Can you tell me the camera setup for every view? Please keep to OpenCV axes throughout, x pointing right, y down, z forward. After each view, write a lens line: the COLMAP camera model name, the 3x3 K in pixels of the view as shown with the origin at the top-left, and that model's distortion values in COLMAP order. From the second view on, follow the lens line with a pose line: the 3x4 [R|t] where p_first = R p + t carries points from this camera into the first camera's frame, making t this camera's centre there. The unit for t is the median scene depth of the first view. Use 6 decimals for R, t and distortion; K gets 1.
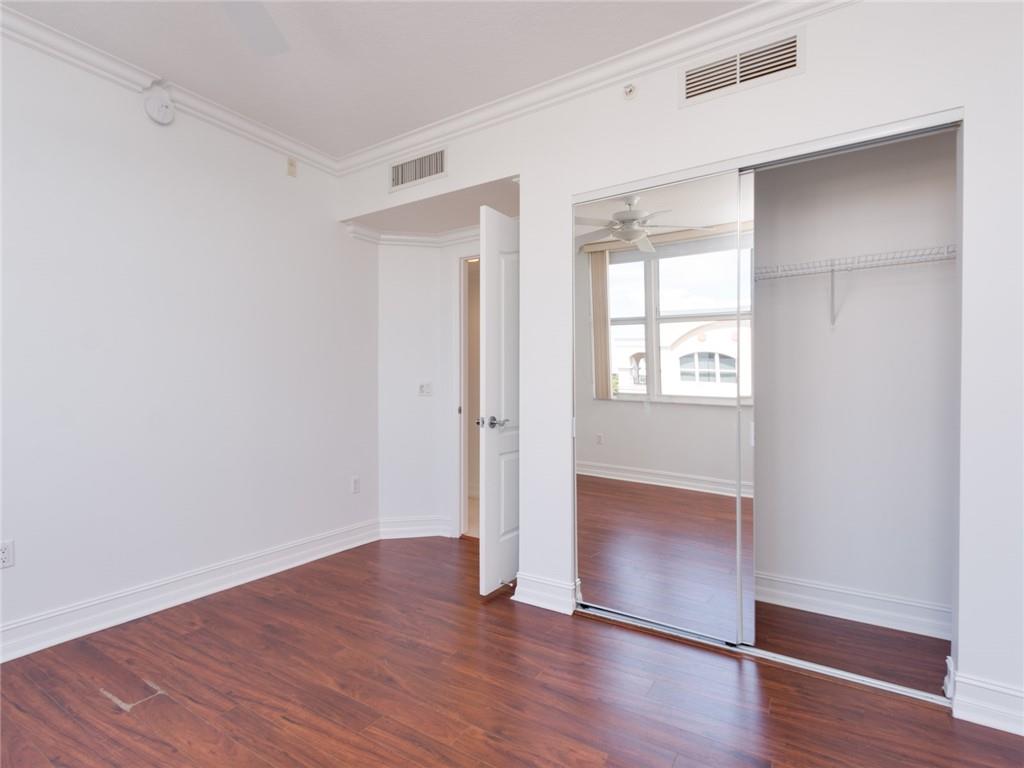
lens RADIAL K [[518.9, 0, 502.2], [0, 518.9, 386.7], [0, 0, 1]] dist [0.003335, 0.000094]
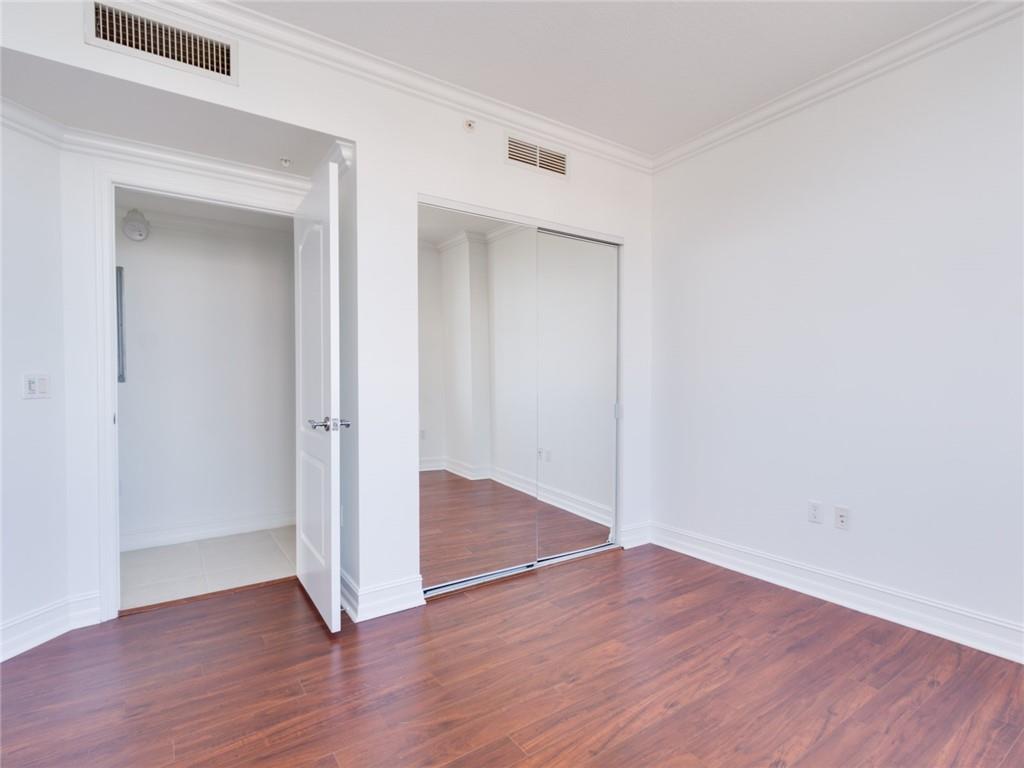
lens RADIAL K [[532.0, 0, 512.0], [0, 532.0, 384.0], [0, 0, 1]] dist [0.001765, -0.000260]
pose [[0.360236, -0.007490, 0.932831, -0.508812], [0.002265, 0.999972, 0.007154, -0.001477], [-0.932858, -0.000464, 0.360243, 0.298944]]
